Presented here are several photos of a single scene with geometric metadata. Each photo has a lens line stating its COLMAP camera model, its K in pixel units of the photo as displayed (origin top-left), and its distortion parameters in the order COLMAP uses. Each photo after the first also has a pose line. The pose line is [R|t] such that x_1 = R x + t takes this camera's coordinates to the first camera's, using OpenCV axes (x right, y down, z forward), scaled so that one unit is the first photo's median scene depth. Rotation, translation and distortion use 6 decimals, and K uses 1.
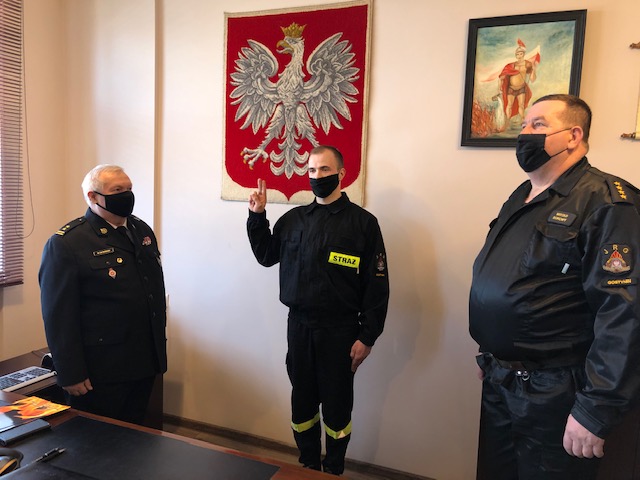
lens RADIAL K [[524.9, 0, 318.6], [0, 524.9, 239.5], [0, 0, 1]] dist [0.008955, 0.000071]
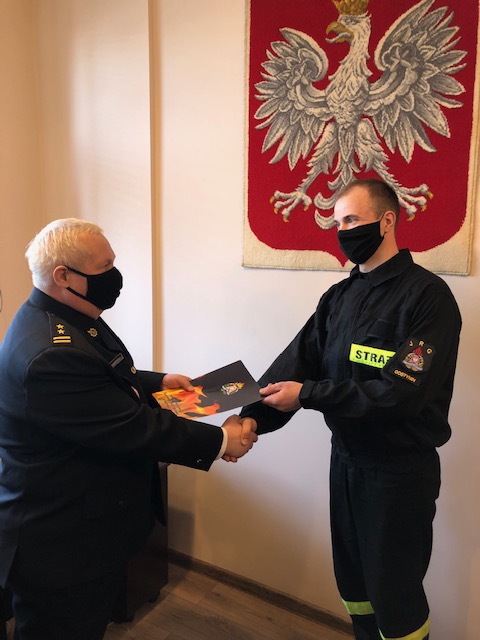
lens RADIAL K [[556.1, 0, 224.4], [0, 556.1, 329.9], [0, 0, 1]] dist [-0.021521, 0.019267]
pose [[0.983730, -0.001465, -0.179647, -0.079296], [0.009983, 0.998868, 0.046516, -0.028241], [0.179376, -0.047553, 0.982631, 0.272460]]
